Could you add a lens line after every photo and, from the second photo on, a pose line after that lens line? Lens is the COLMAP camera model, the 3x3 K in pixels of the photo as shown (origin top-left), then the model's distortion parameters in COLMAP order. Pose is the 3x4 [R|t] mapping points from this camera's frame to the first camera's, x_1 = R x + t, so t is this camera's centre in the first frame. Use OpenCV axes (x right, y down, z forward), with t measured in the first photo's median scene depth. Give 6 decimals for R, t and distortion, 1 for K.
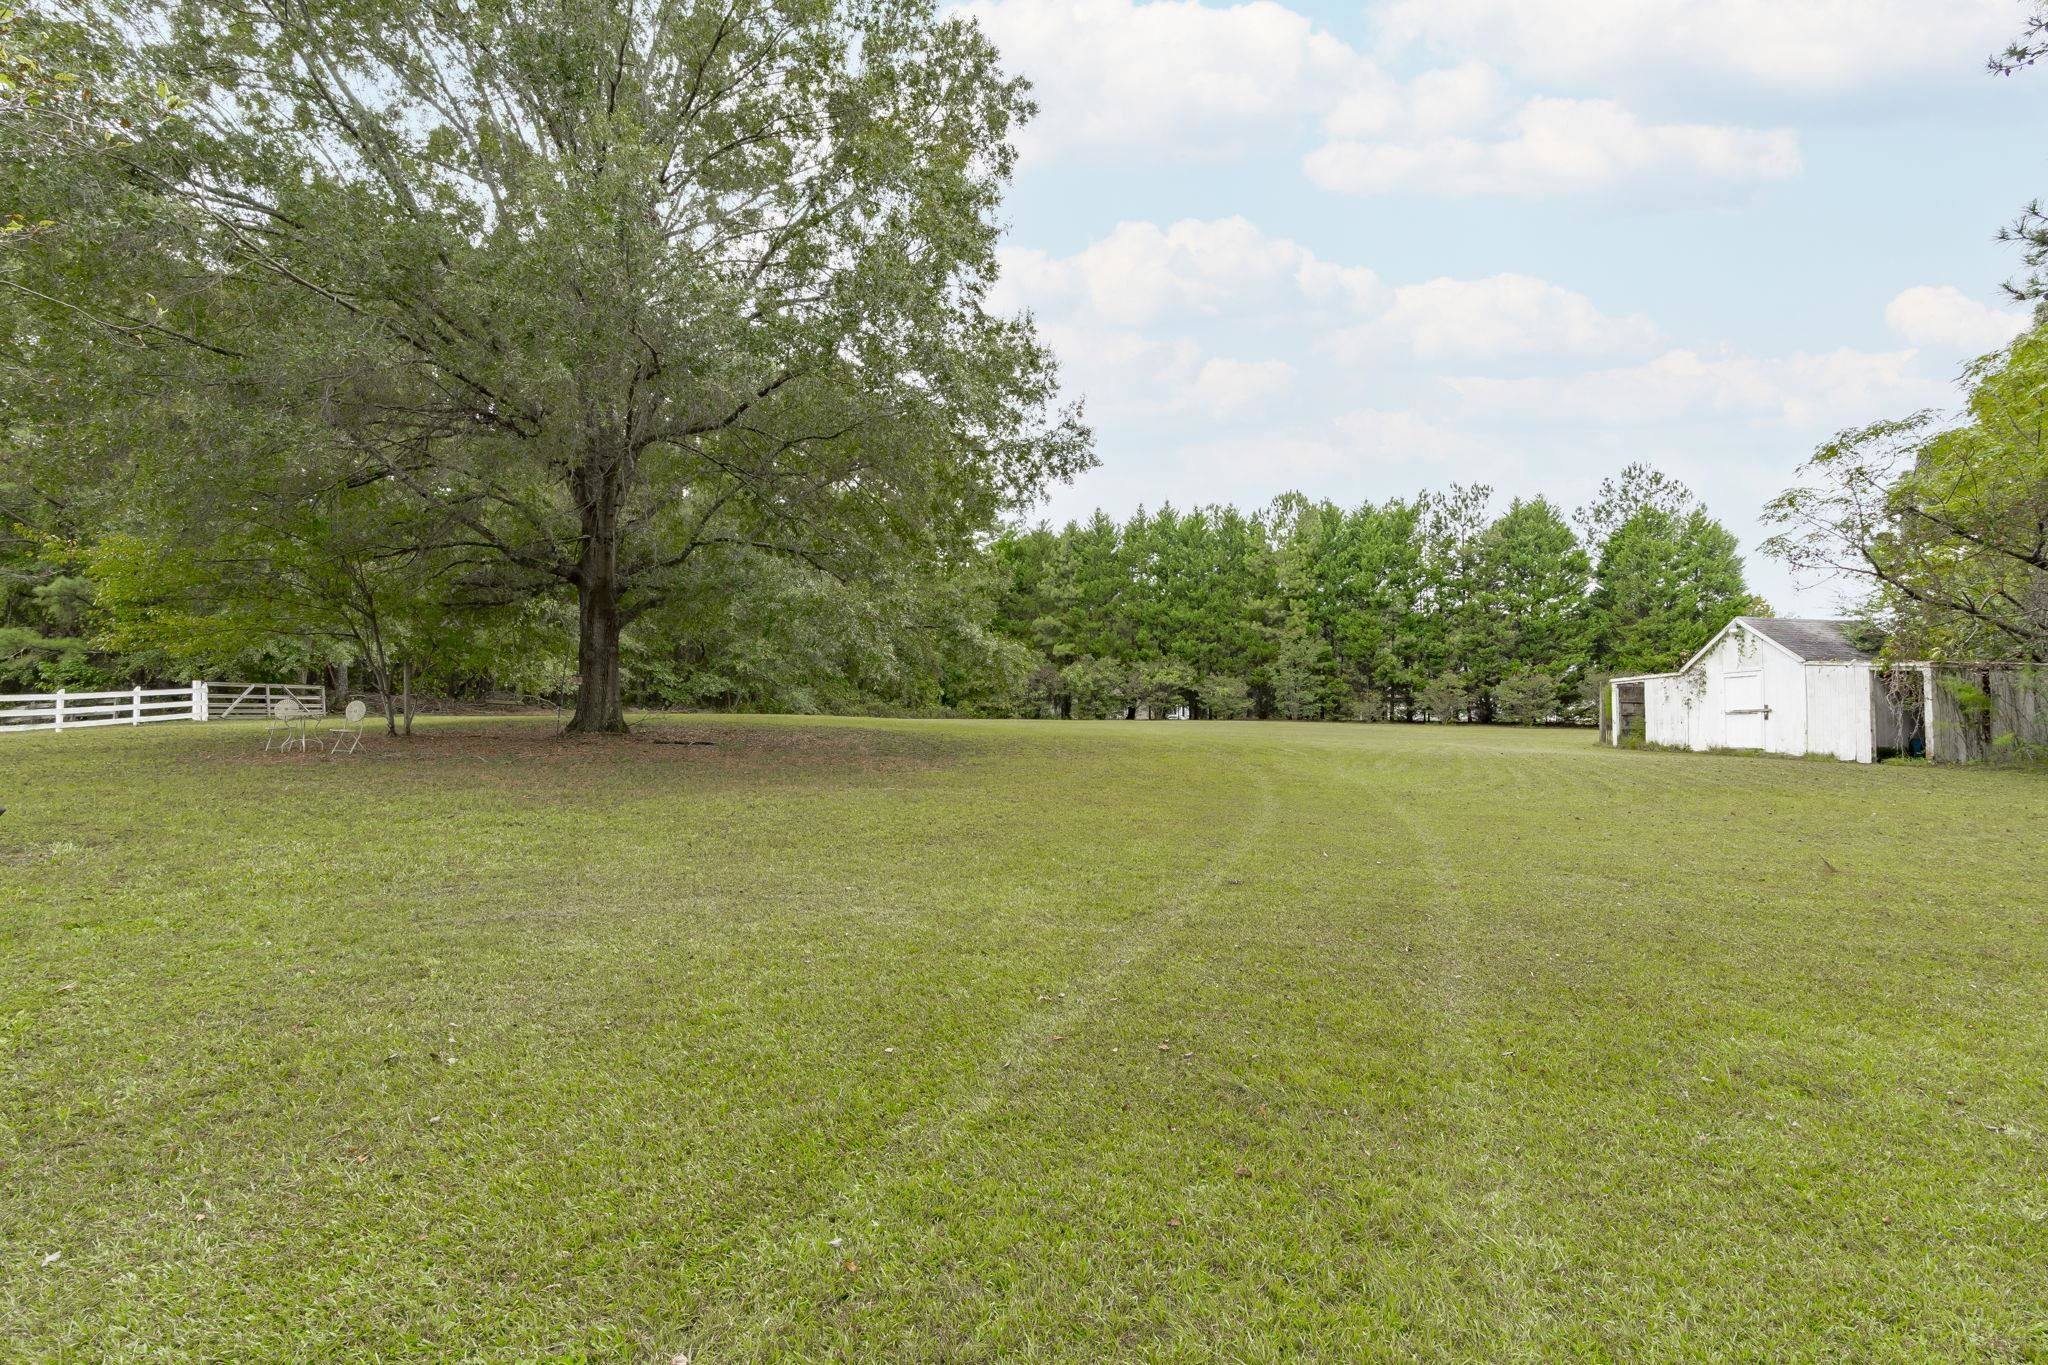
lens RADIAL K [[936.2, 0, 1021.7], [0, 936.2, 686.4], [0, 0, 1]] dist [-0.002916, -0.000777]
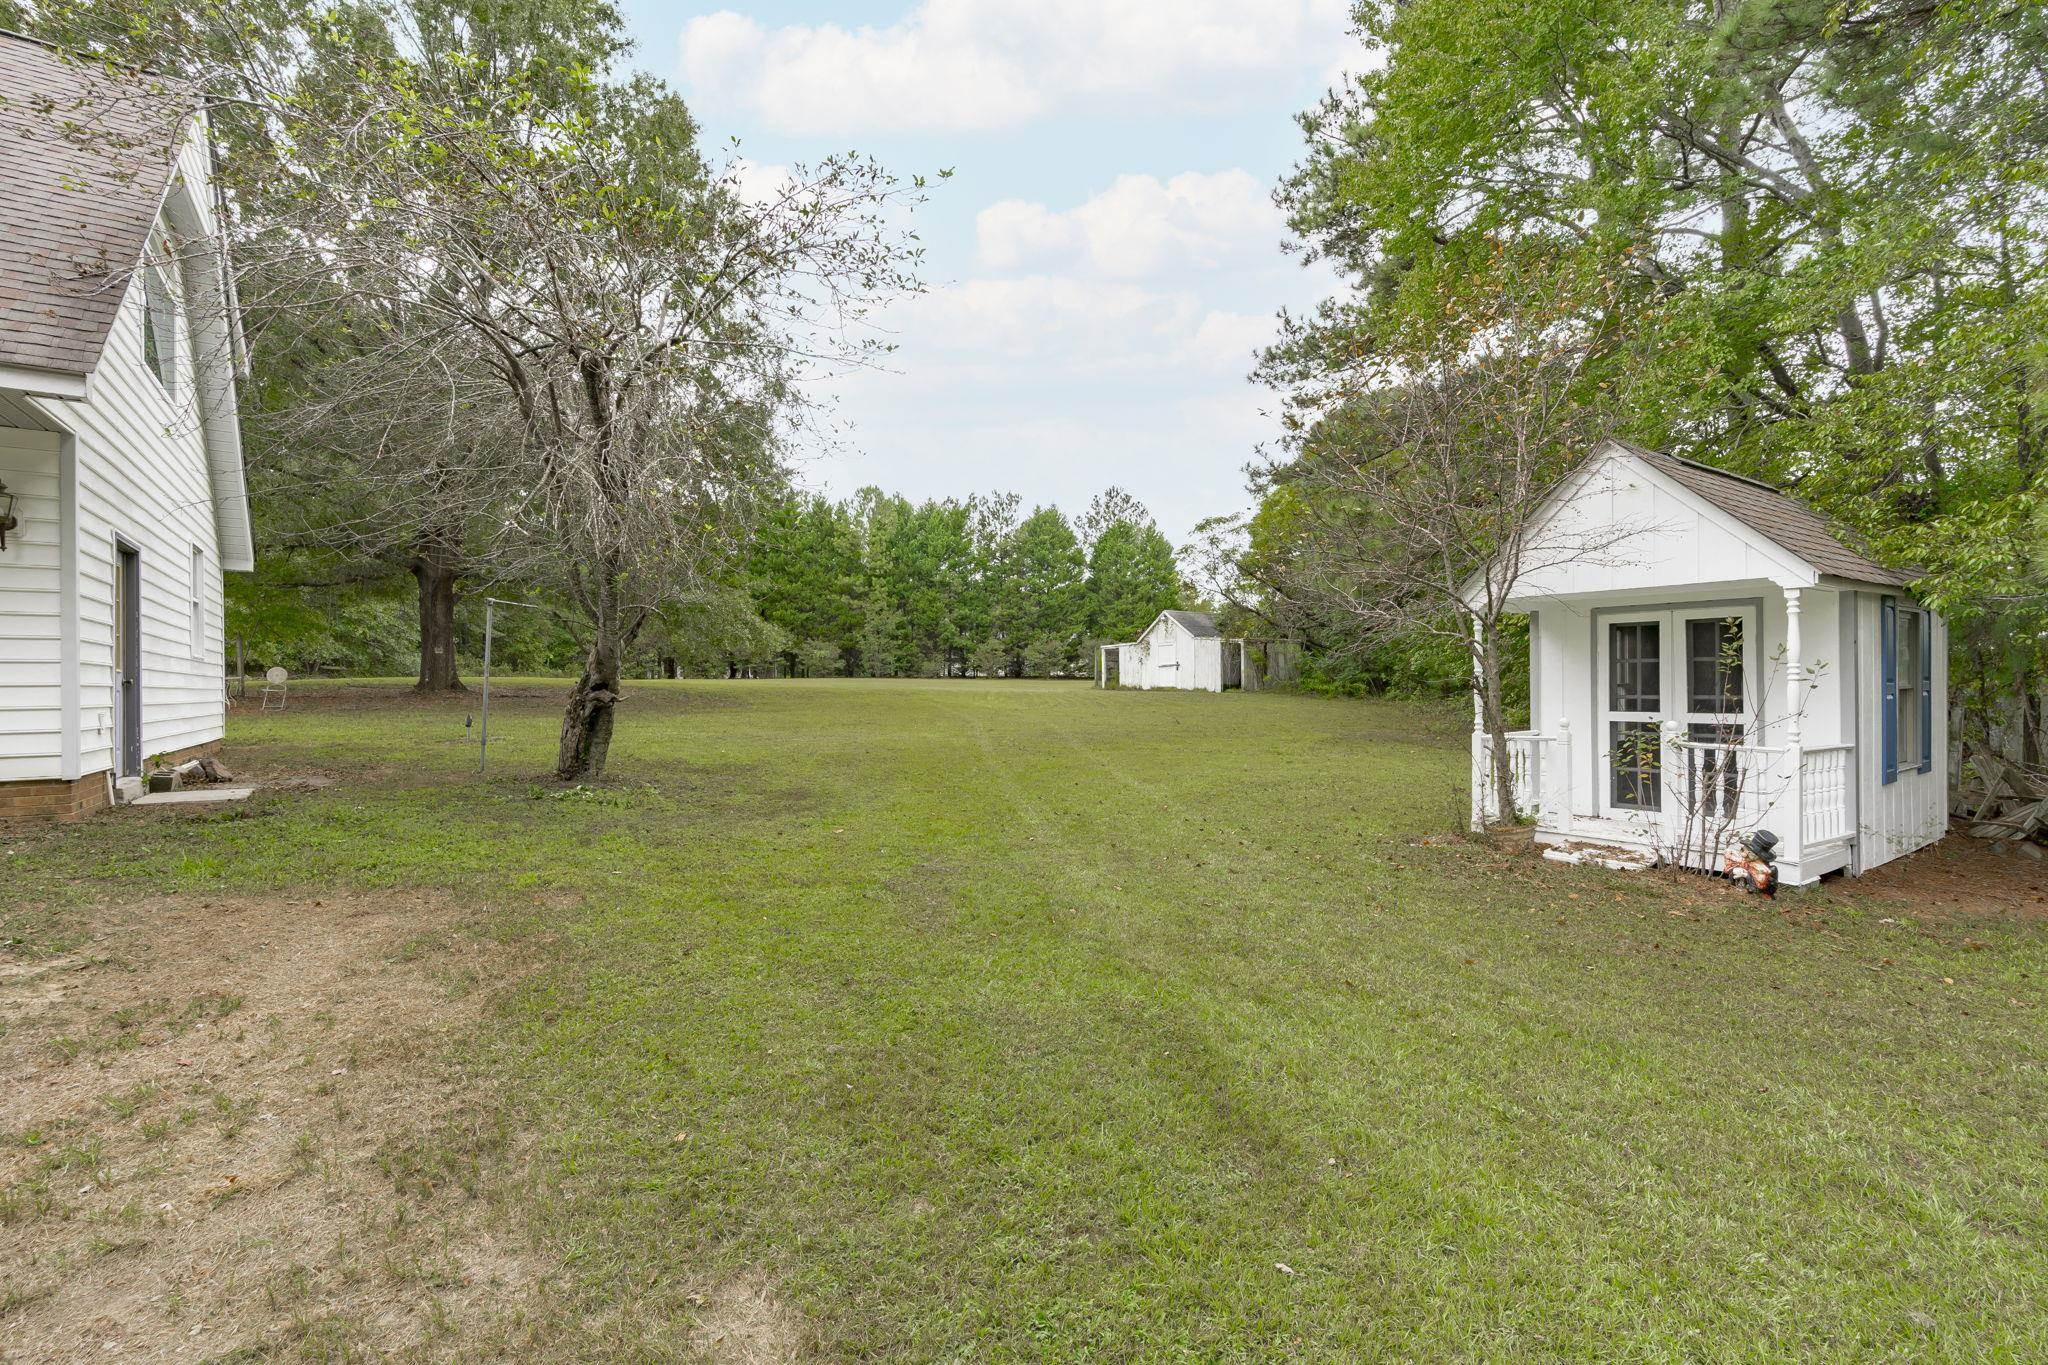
lens RADIAL K [[936.2, 0, 1024.9], [0, 936.2, 679.3], [0, 0, 1]] dist [-0.002916, -0.000777]
pose [[0.883389, -0.017409, 0.468316, -0.109550], [0.001358, 0.999401, 0.034589, -0.003147], [-0.468638, -0.029919, 0.882884, -0.164450]]
